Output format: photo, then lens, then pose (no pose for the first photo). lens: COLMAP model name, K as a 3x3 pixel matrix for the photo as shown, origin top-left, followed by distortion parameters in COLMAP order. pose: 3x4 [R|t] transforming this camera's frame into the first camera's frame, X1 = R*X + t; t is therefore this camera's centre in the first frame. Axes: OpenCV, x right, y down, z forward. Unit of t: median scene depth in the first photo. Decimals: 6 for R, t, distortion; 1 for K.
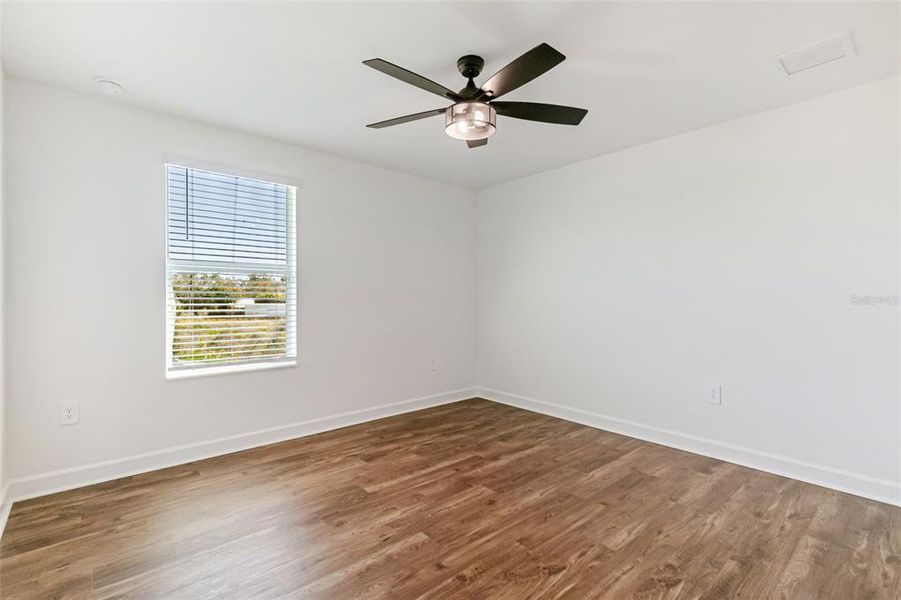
lens RADIAL K [[412.7, 0, 450.4], [0, 412.7, 299.9], [0, 0, 1]] dist [0.000236, 0.001149]
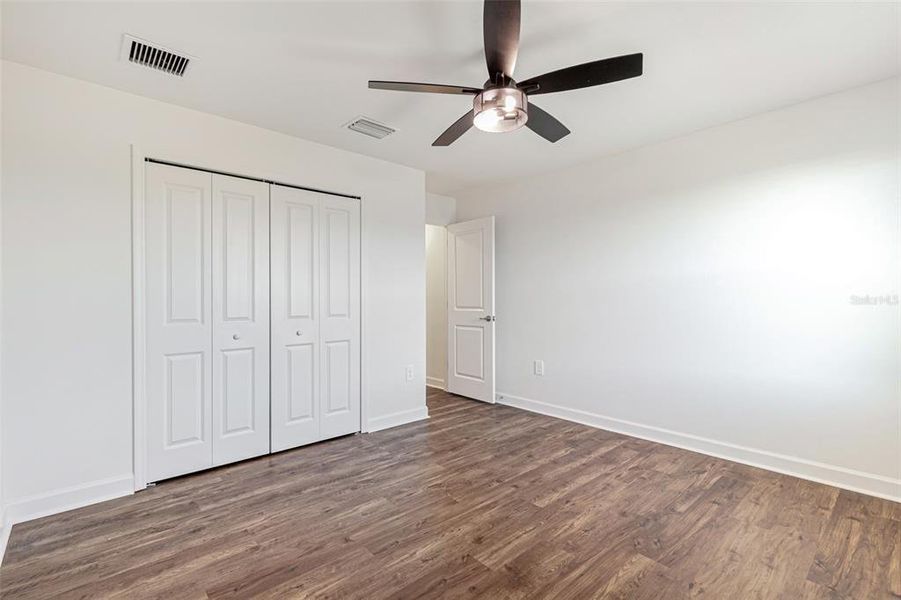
lens RADIAL K [[412.7, 0, 450.6], [0, 412.7, 298.2], [0, 0, 1]] dist [0.000236, 0.001149]
pose [[-0.999814, 0.006314, -0.018227, 0.187595], [0.006241, 0.999972, 0.004075, -0.011414], [0.018253, 0.003961, -0.999826, 2.047695]]
